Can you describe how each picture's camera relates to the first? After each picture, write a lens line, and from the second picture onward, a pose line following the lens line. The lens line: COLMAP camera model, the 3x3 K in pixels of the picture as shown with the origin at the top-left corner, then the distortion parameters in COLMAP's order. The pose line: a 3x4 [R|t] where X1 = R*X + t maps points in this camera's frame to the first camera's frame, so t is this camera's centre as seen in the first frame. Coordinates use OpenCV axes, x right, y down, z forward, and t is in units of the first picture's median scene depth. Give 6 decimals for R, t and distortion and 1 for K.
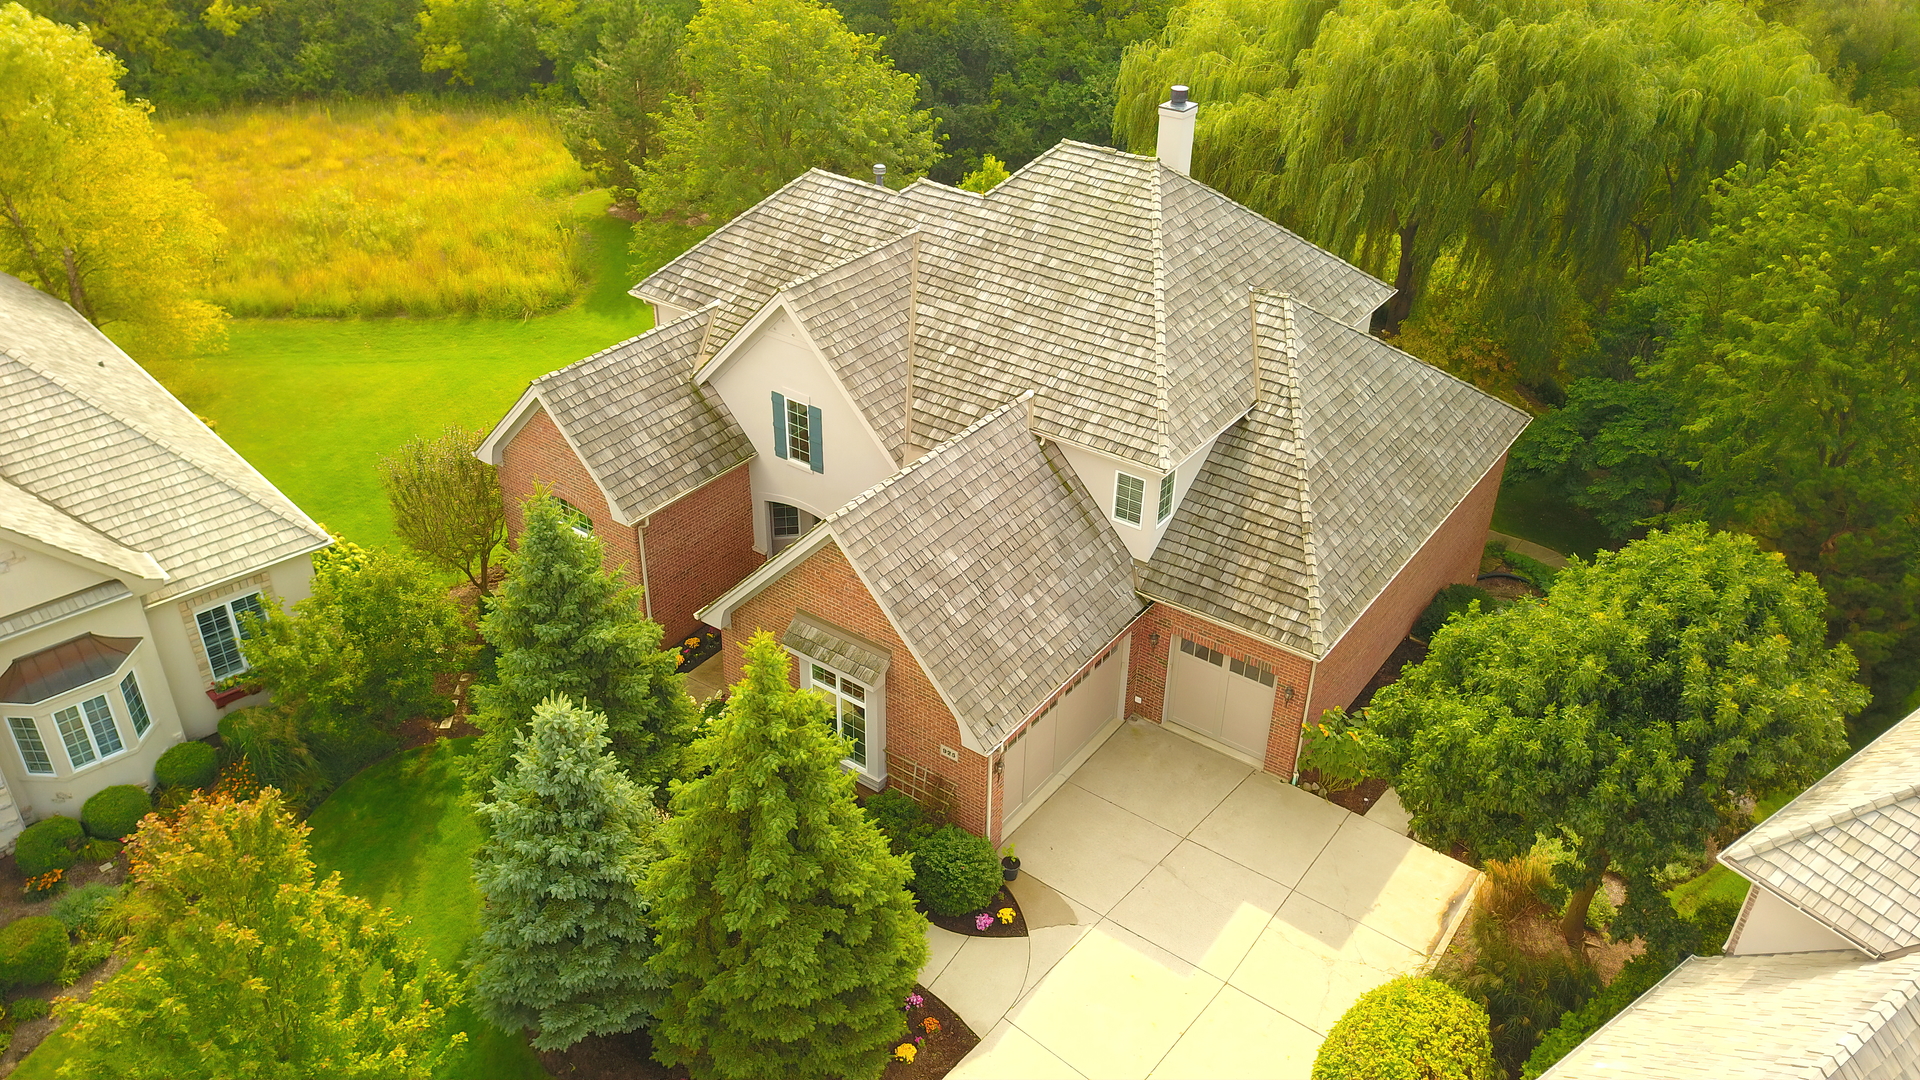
lens RADIAL K [[1454.7, 0, 963.8], [0, 1454.7, 570.9], [0, 0, 1]] dist [0.116951, -0.213761]
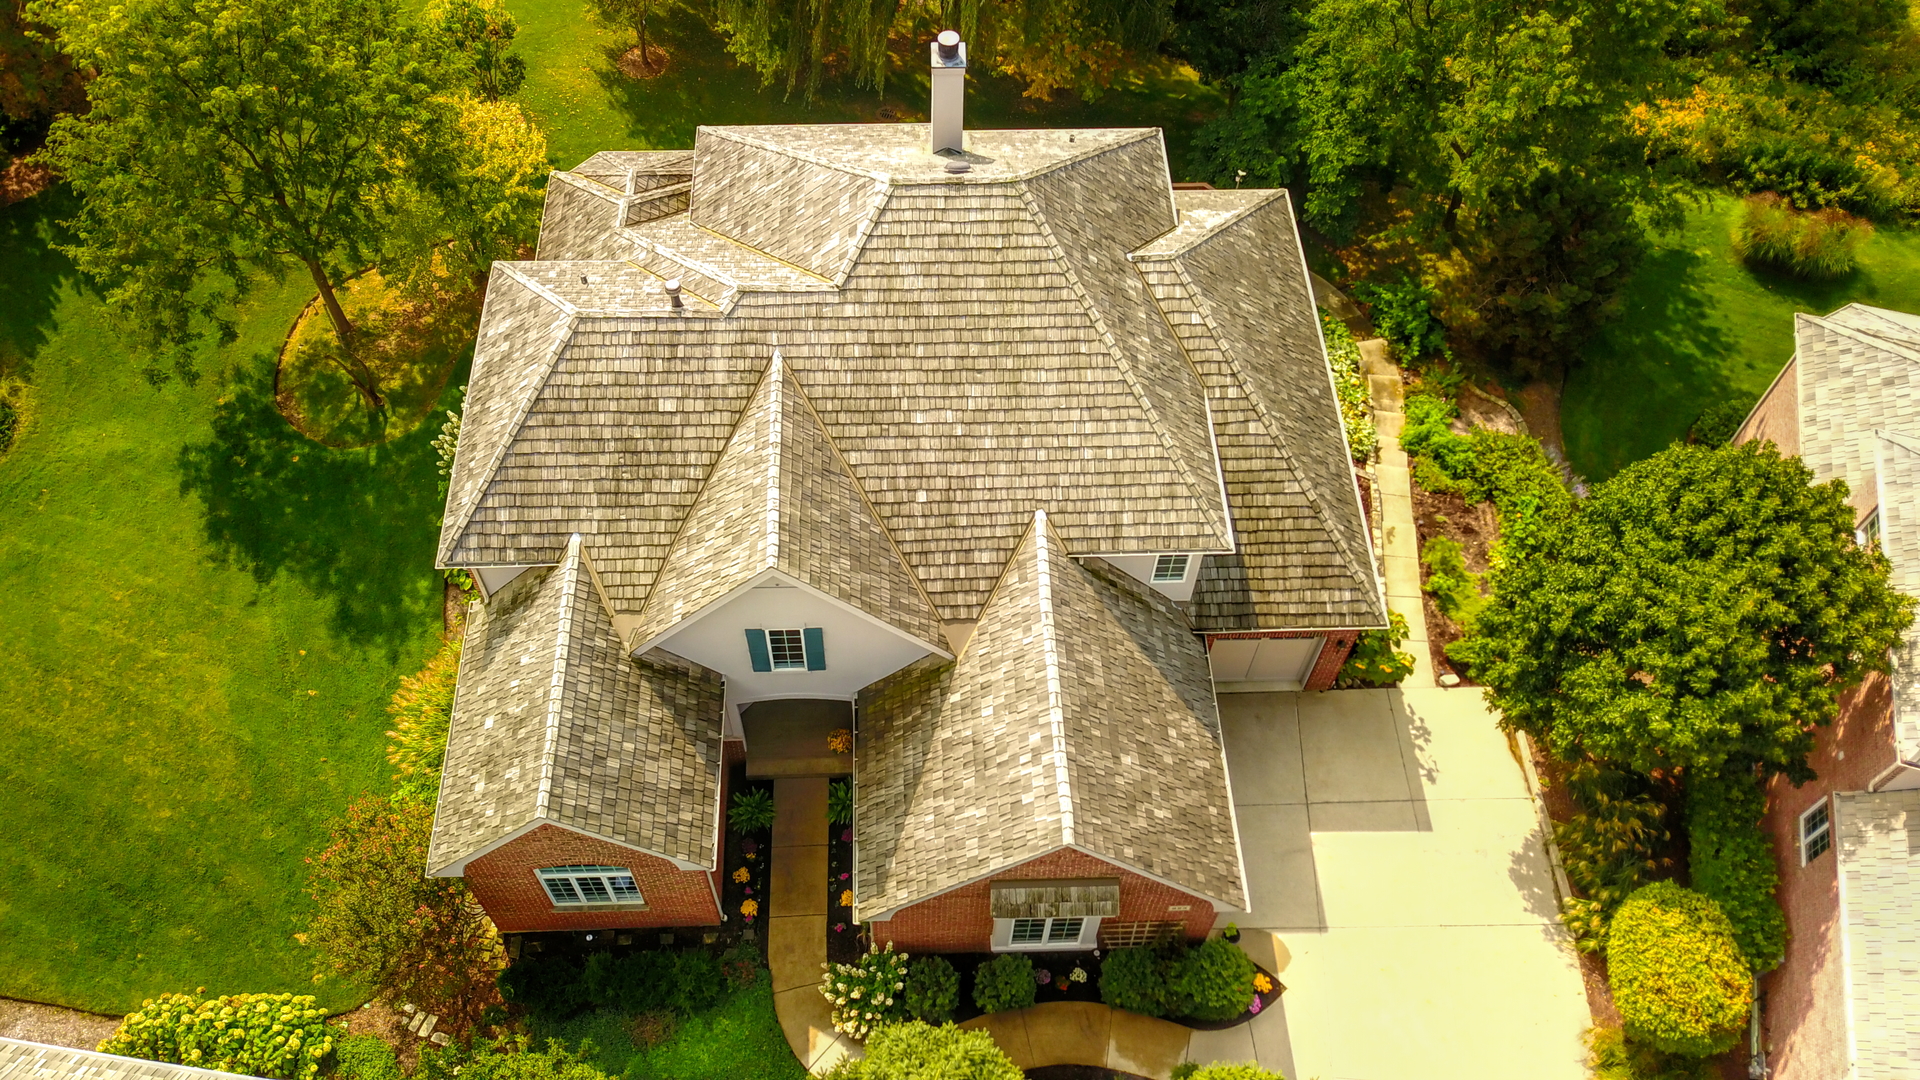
lens RADIAL K [[1454.7, 0, 963.8], [0, 1454.7, 570.9], [0, 0, 1]] dist [0.116951, -0.213761]
pose [[0.787870, -0.516406, 0.335537, -0.309958], [0.325575, 0.811748, 0.484836, -0.539655], [-0.522744, -0.272745, 0.807681, 0.275577]]
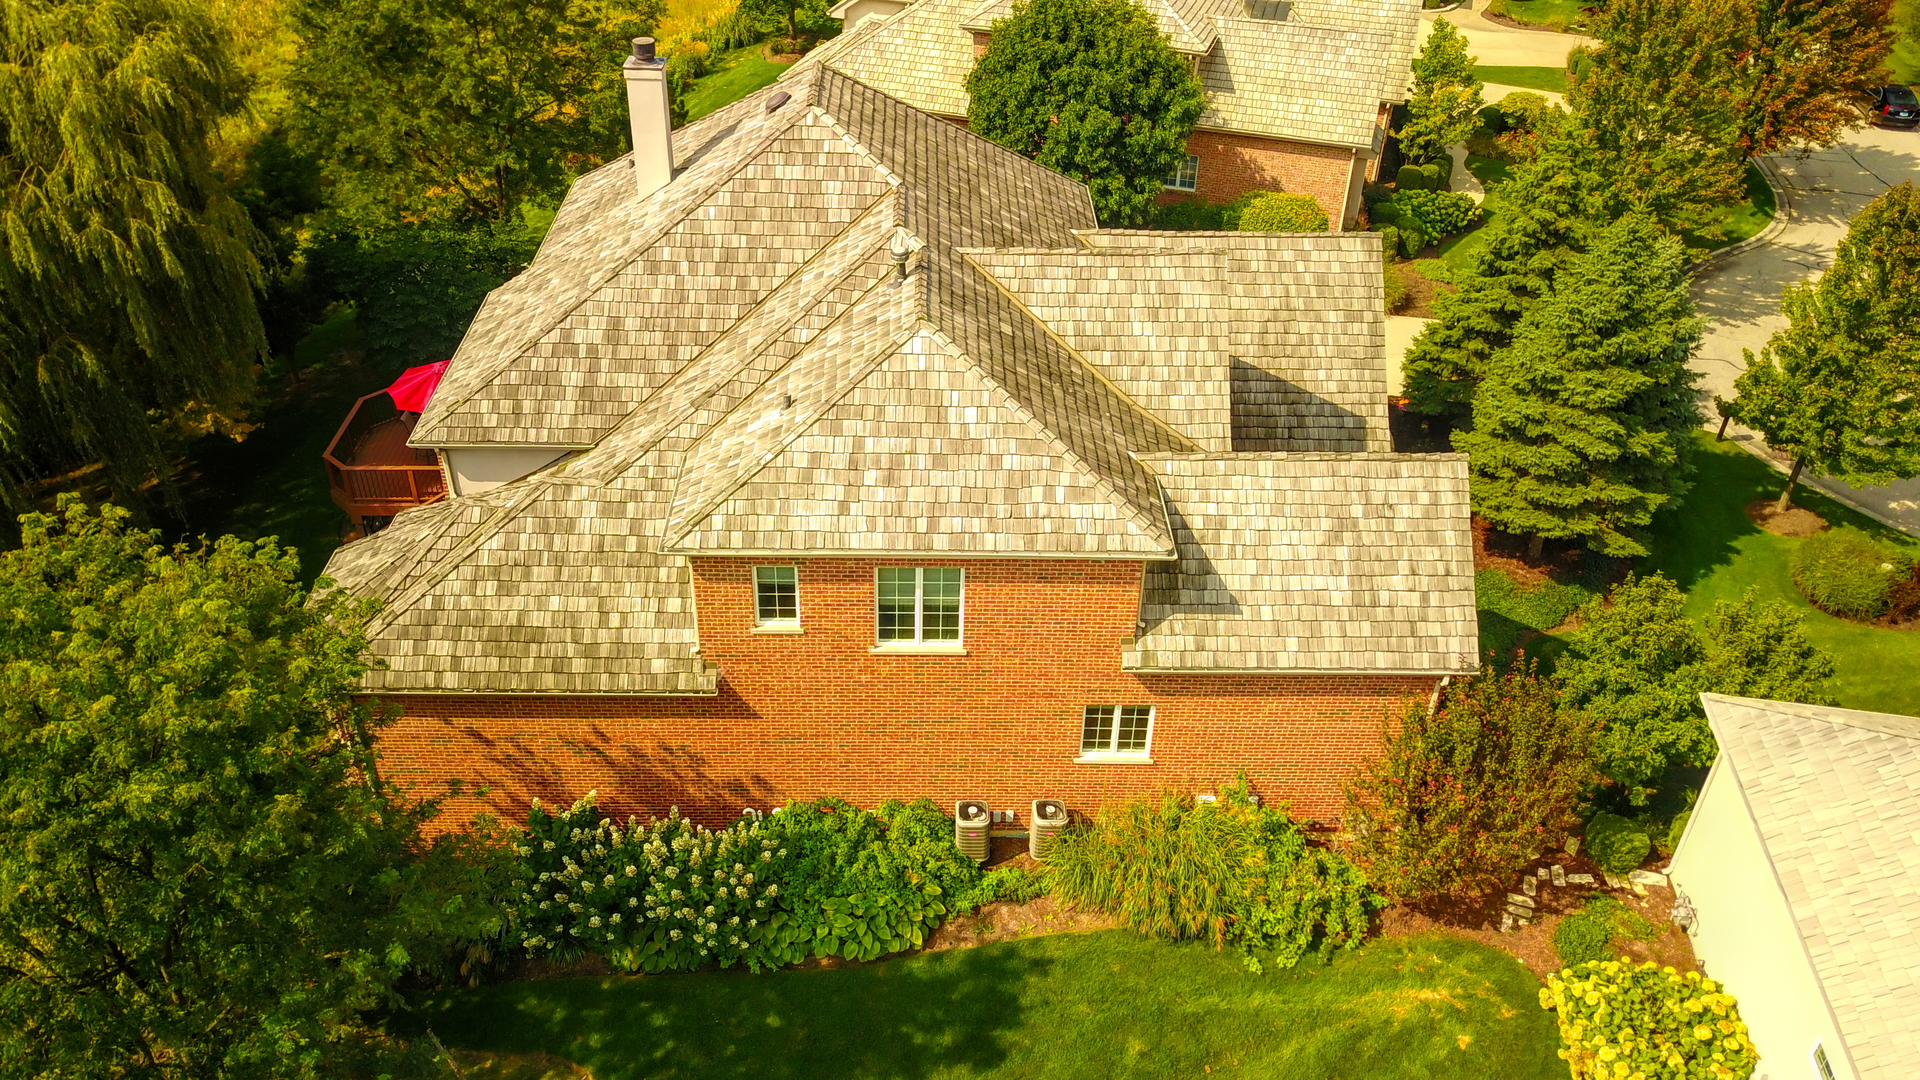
lens RADIAL K [[1454.7, 0, 963.8], [0, 1454.7, 570.9], [0, 0, 1]] dist [0.116951, -0.213761]
pose [[-0.608374, -0.490518, 0.623917, -0.651516], [0.396047, 0.493623, 0.774263, -0.812806], [-0.687770, 0.718142, -0.106039, 1.303416]]
